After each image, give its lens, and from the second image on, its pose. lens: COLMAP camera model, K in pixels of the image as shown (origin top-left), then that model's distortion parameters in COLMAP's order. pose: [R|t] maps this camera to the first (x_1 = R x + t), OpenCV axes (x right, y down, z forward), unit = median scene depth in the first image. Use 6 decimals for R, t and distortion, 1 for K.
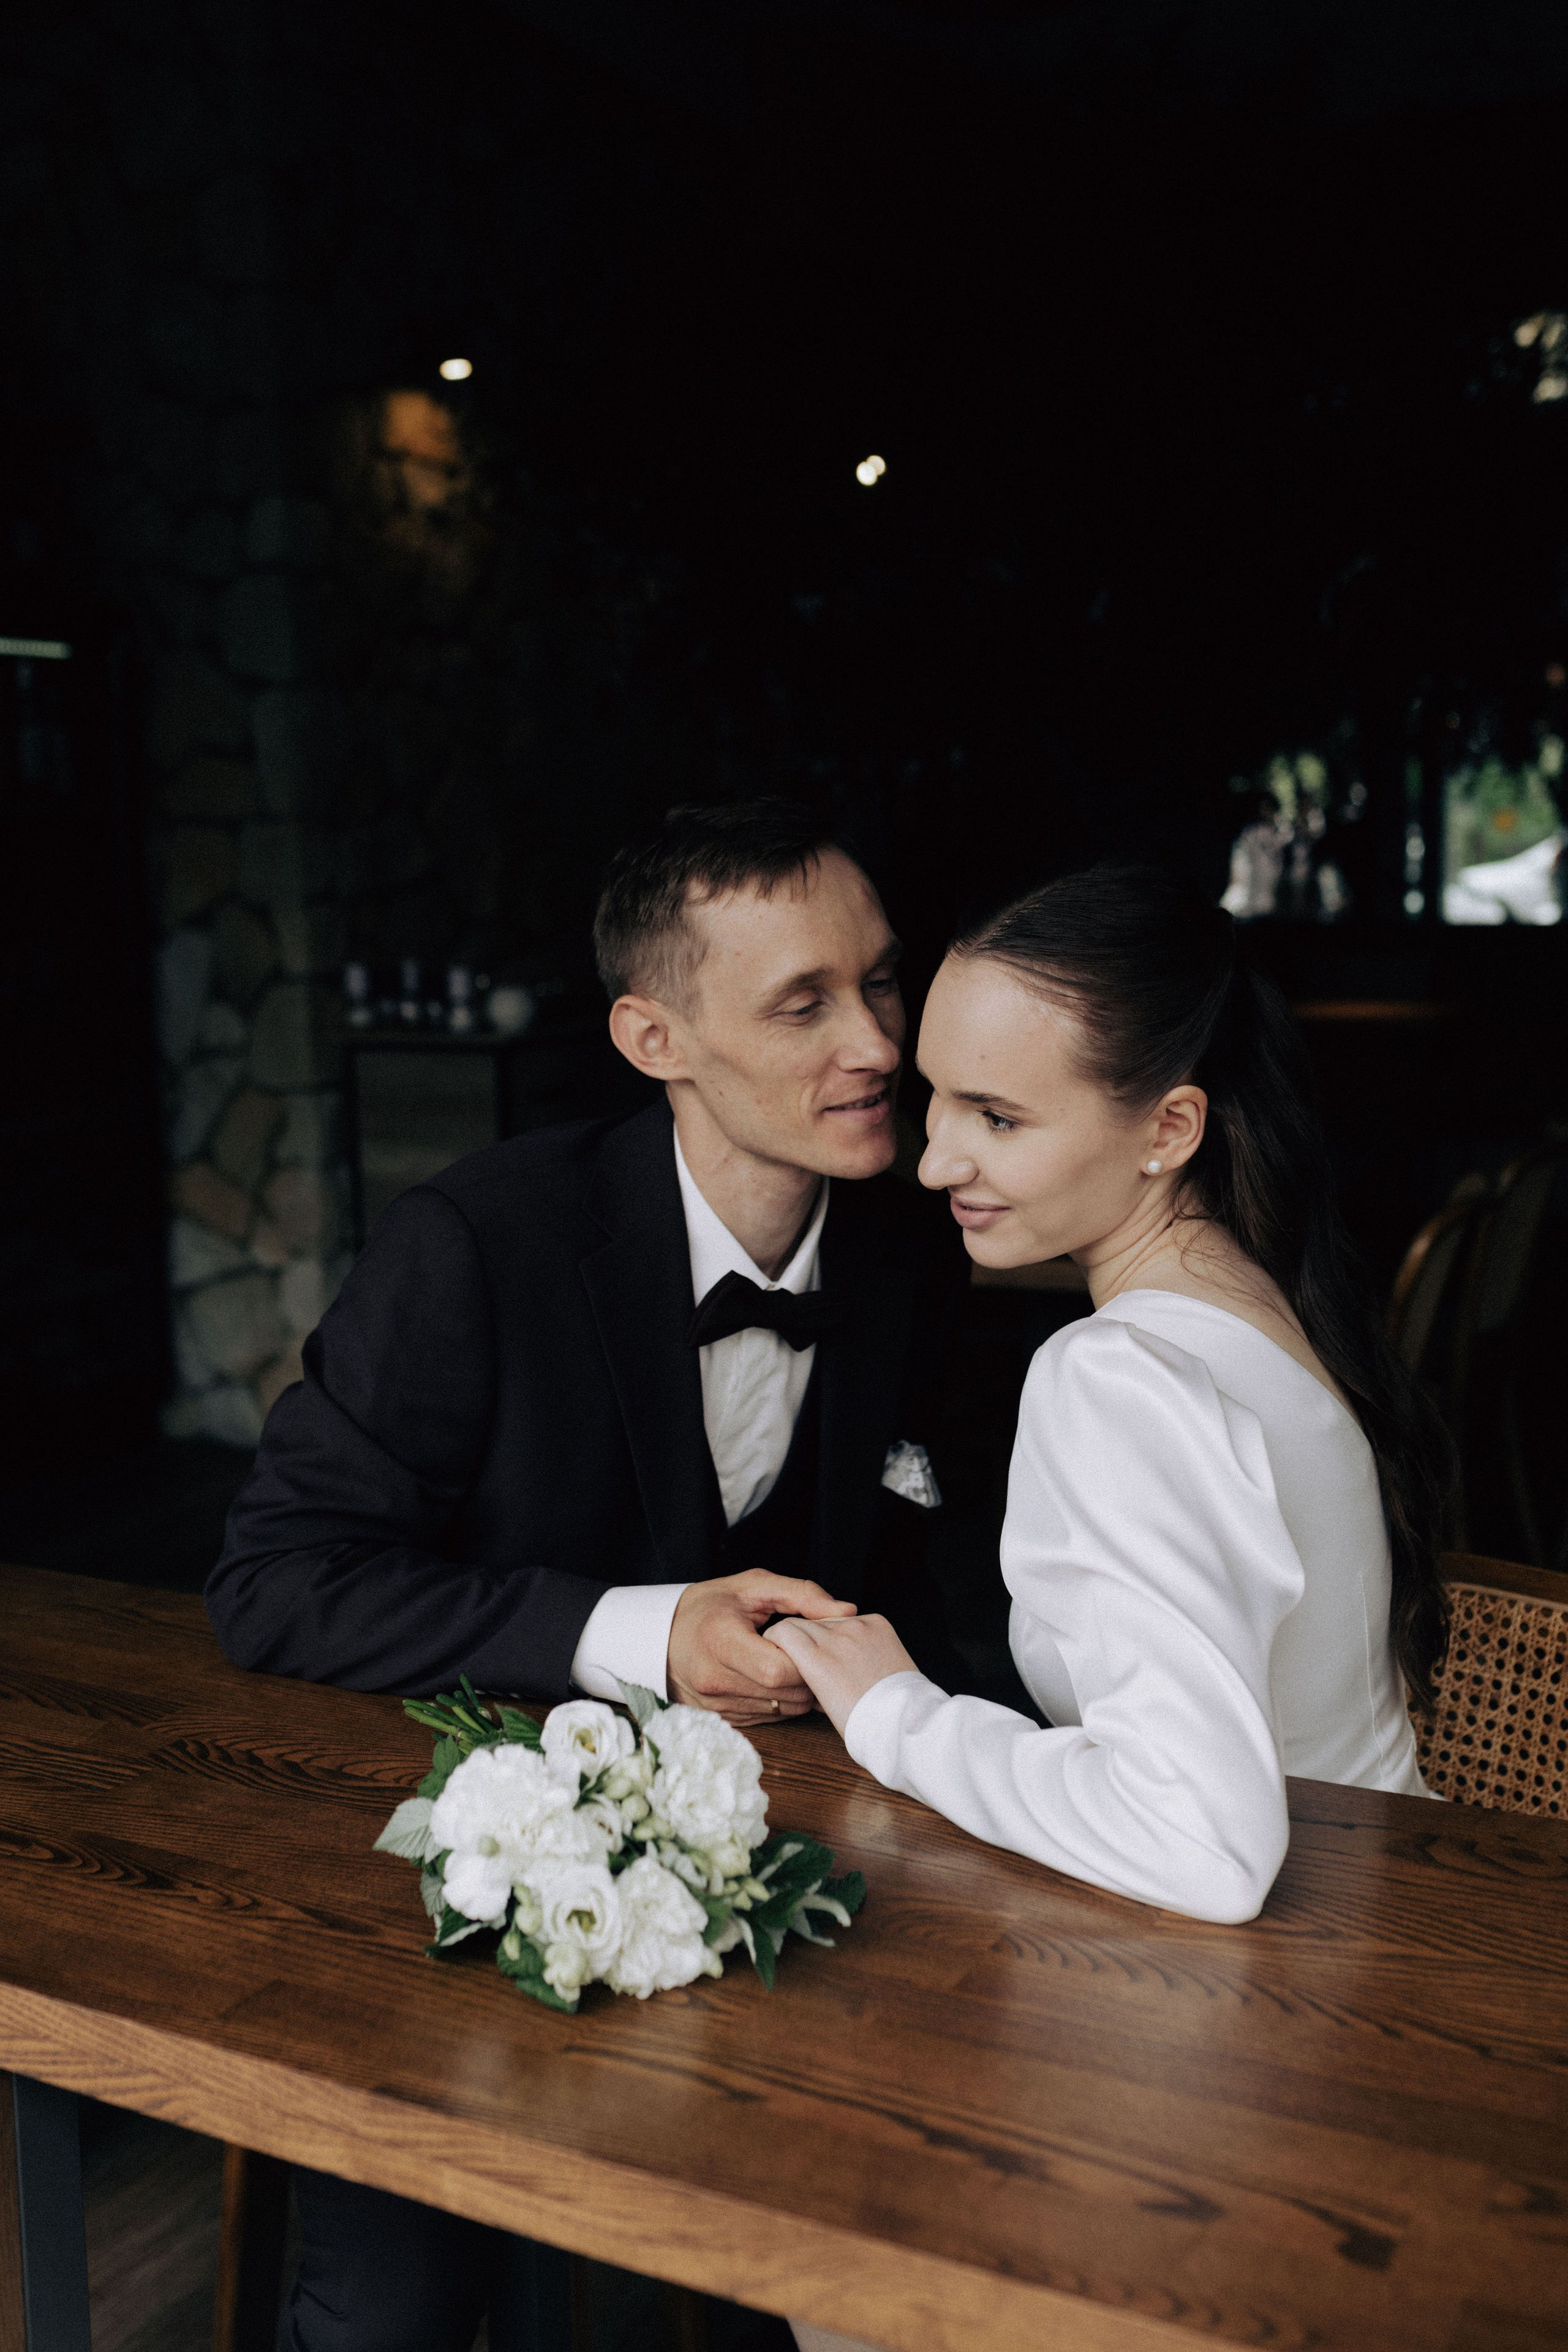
lens RADIAL K [[2328.6, 0, 784.0], [0, 2328.6, 1176.0], [0, 0, 1]] dist [-0.051867, 0.018032]
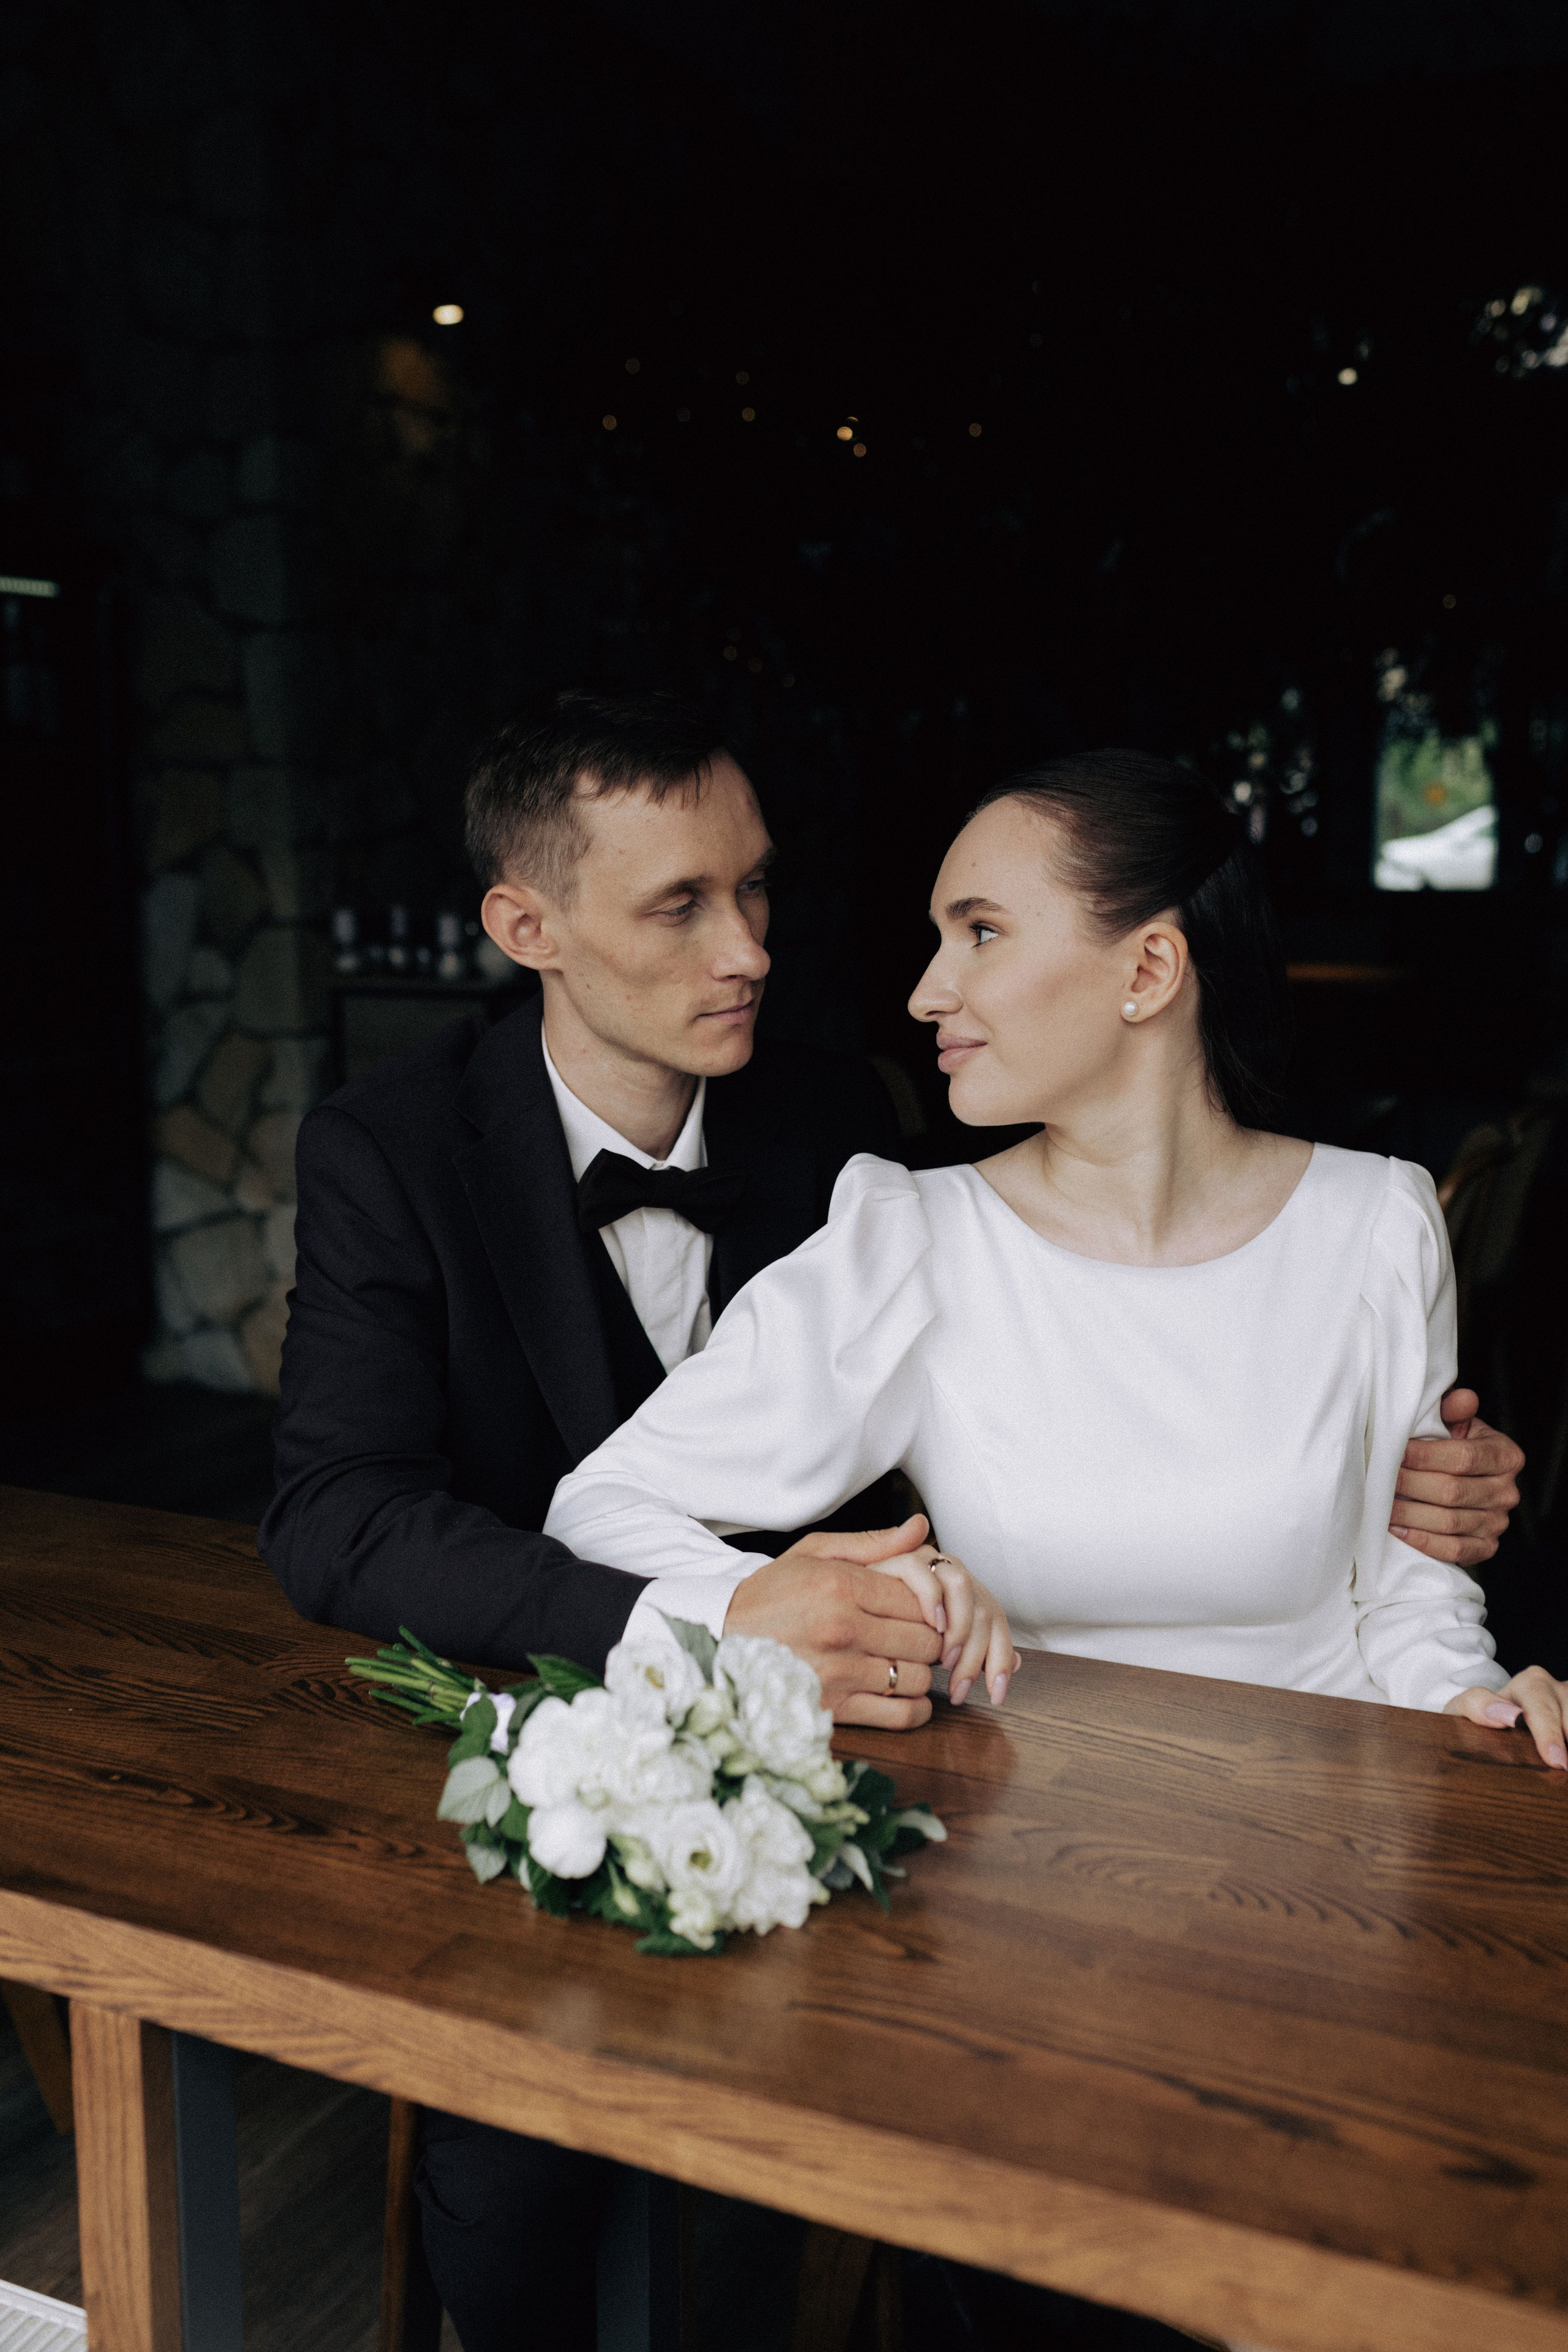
lens RADIAL K [[2274.2, 0, 784.0], [0, 2274.2, 1176.0], [0, 0, 1]] dist [-0.049788, 0.017904]
pose [[0.999494, 0.009822, 0.030254, -0.106300], [-0.010361, 0.999789, 0.017731, 0.019389], [-0.030073, -0.018036, 0.999385, 0.071037]]
